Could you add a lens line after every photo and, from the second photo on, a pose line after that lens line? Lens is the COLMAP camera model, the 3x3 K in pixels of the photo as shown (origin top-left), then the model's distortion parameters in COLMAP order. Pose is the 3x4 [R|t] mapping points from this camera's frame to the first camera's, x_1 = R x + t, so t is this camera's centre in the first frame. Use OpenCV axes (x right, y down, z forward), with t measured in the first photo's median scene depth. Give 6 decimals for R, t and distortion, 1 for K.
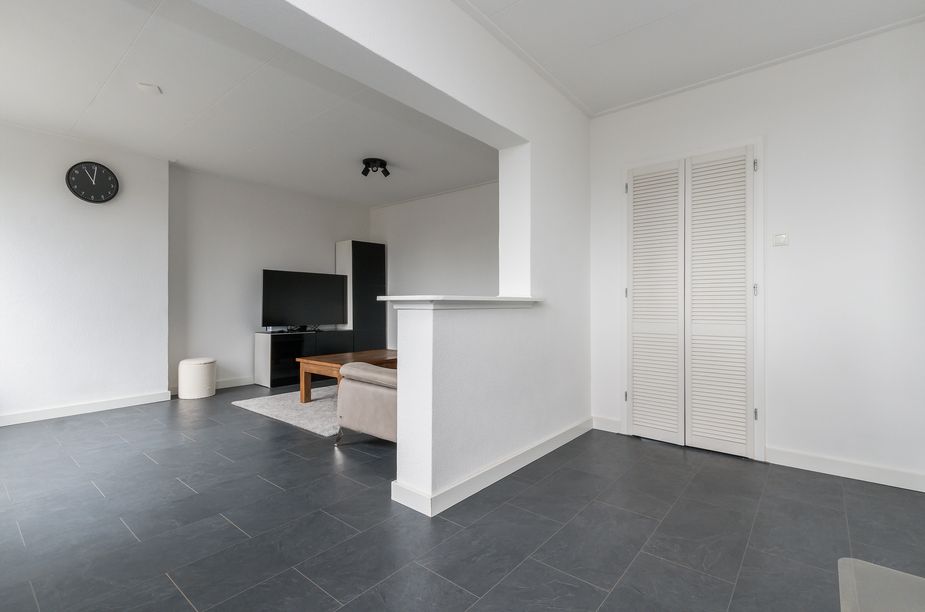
lens RADIAL K [[426.6, 0, 479.2], [0, 426.6, 301.2], [0, 0, 1]] dist [0.001498, -0.000105]
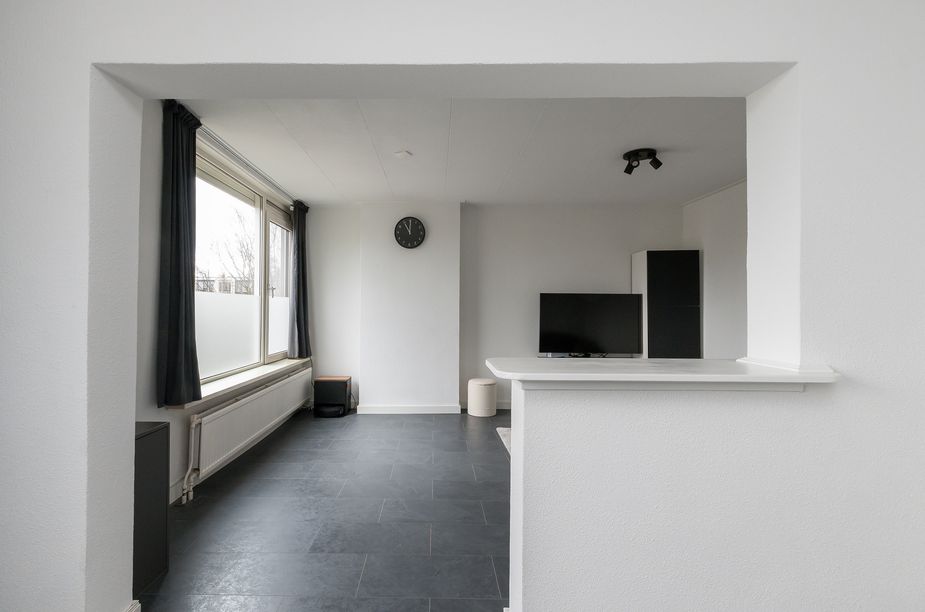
lens RADIAL K [[449.4, 0, 422.7], [0, 449.4, 306.2], [0, 0, 1]] dist [0.000343, -0.000134]
pose [[0.601084, -0.000872, -0.799185, 0.166559], [0.003973, 0.999990, 0.001898, -0.054007], [0.799176, -0.004316, 0.601081, 0.198732]]
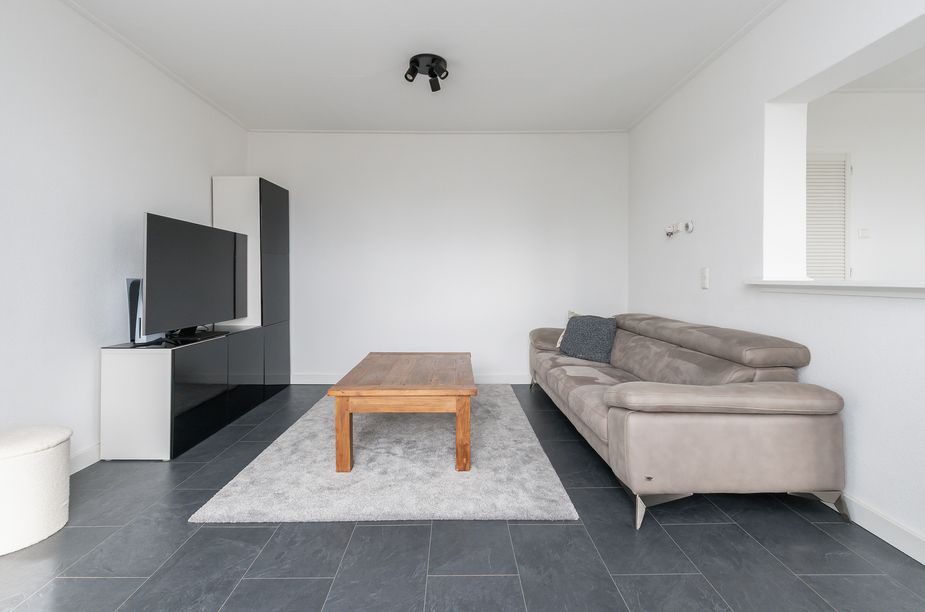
lens RADIAL K [[428.5, 0, 459.9], [0, 428.5, 278.8], [0, 0, 1]] dist [0.024755, -0.000025]
pose [[0.773312, 0.002951, 0.634019, -0.615574], [-0.009953, 0.999922, 0.007485, -0.009163], [-0.633948, -0.012098, 0.773281, 0.467276]]
